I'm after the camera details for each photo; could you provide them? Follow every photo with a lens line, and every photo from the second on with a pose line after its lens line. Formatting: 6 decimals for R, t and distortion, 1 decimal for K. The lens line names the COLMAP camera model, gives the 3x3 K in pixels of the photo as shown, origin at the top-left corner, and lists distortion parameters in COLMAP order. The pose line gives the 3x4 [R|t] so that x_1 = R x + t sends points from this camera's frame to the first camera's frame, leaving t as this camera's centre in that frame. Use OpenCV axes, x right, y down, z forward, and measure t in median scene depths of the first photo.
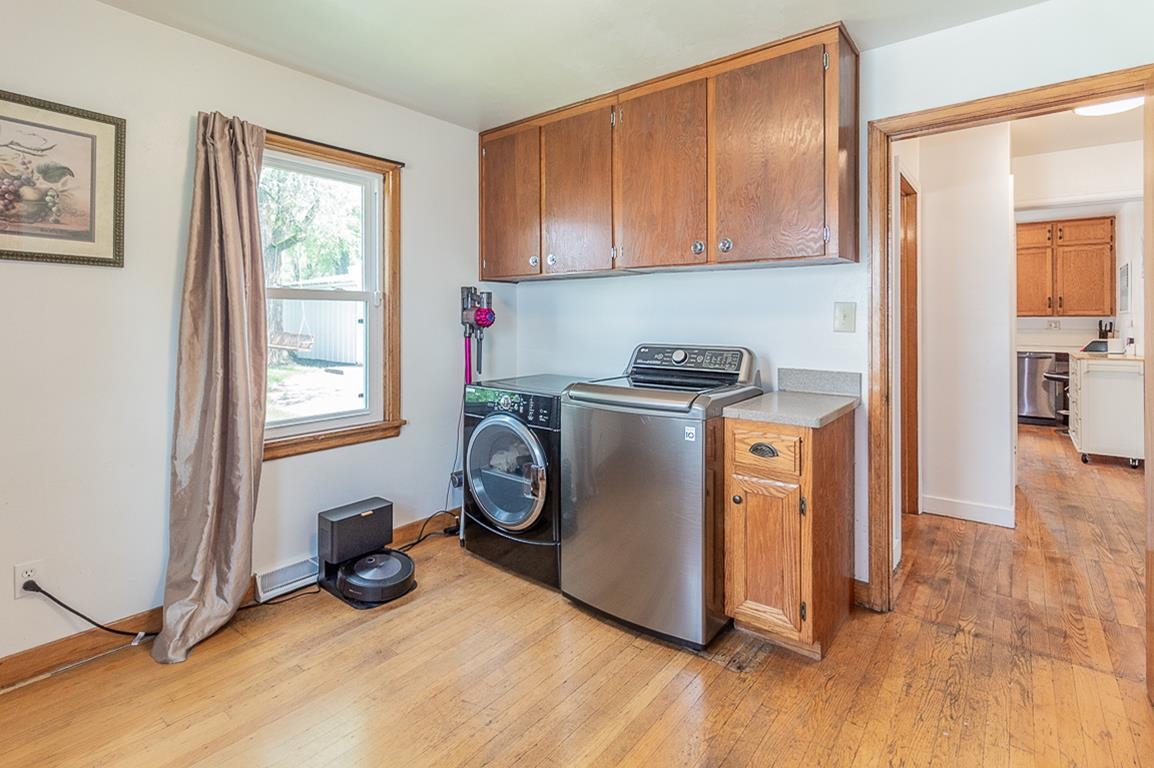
lens RADIAL K [[552.9, 0, 576.4], [0, 552.9, 317.7], [0, 0, 1]] dist [-0.002543, -0.000616]
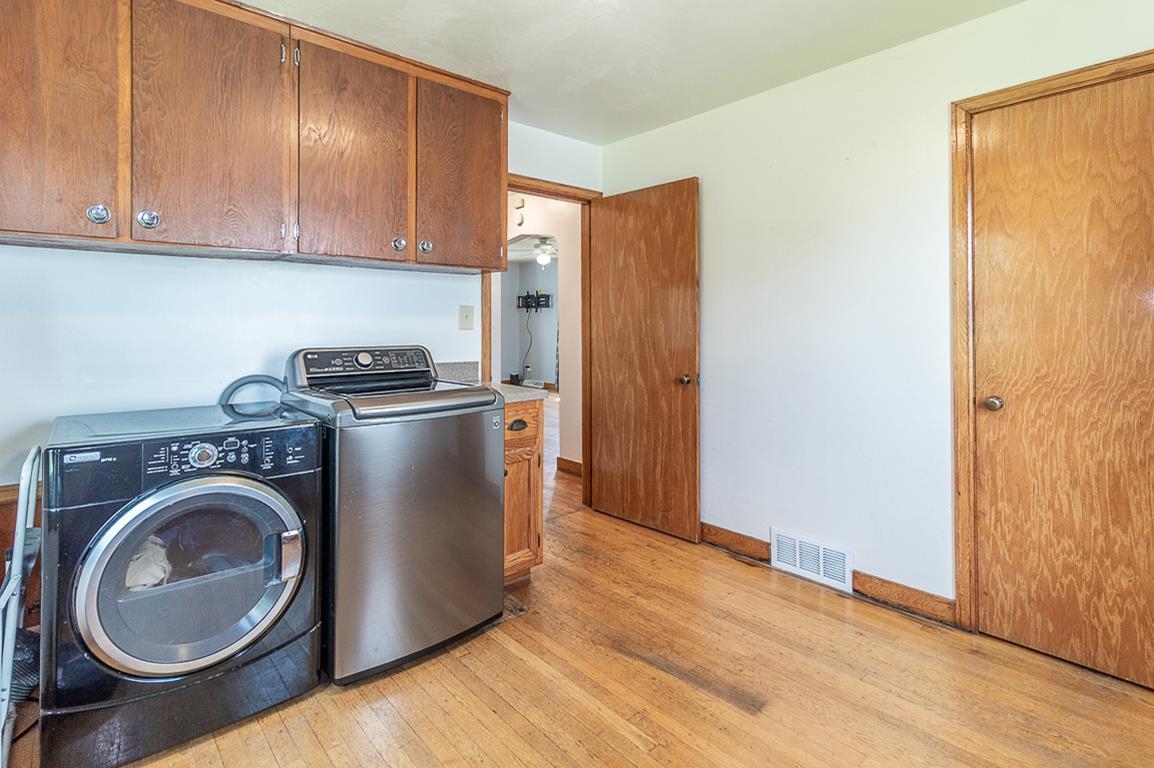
lens RADIAL K [[552.9, 0, 573.8], [0, 552.9, 320.5], [0, 0, 1]] dist [-0.002543, -0.000616]
pose [[0.179679, 0.005025, 0.983712, -0.696082], [0.001323, 0.999985, -0.005350, 0.012489], [-0.983724, 0.002262, 0.179670, 0.544273]]
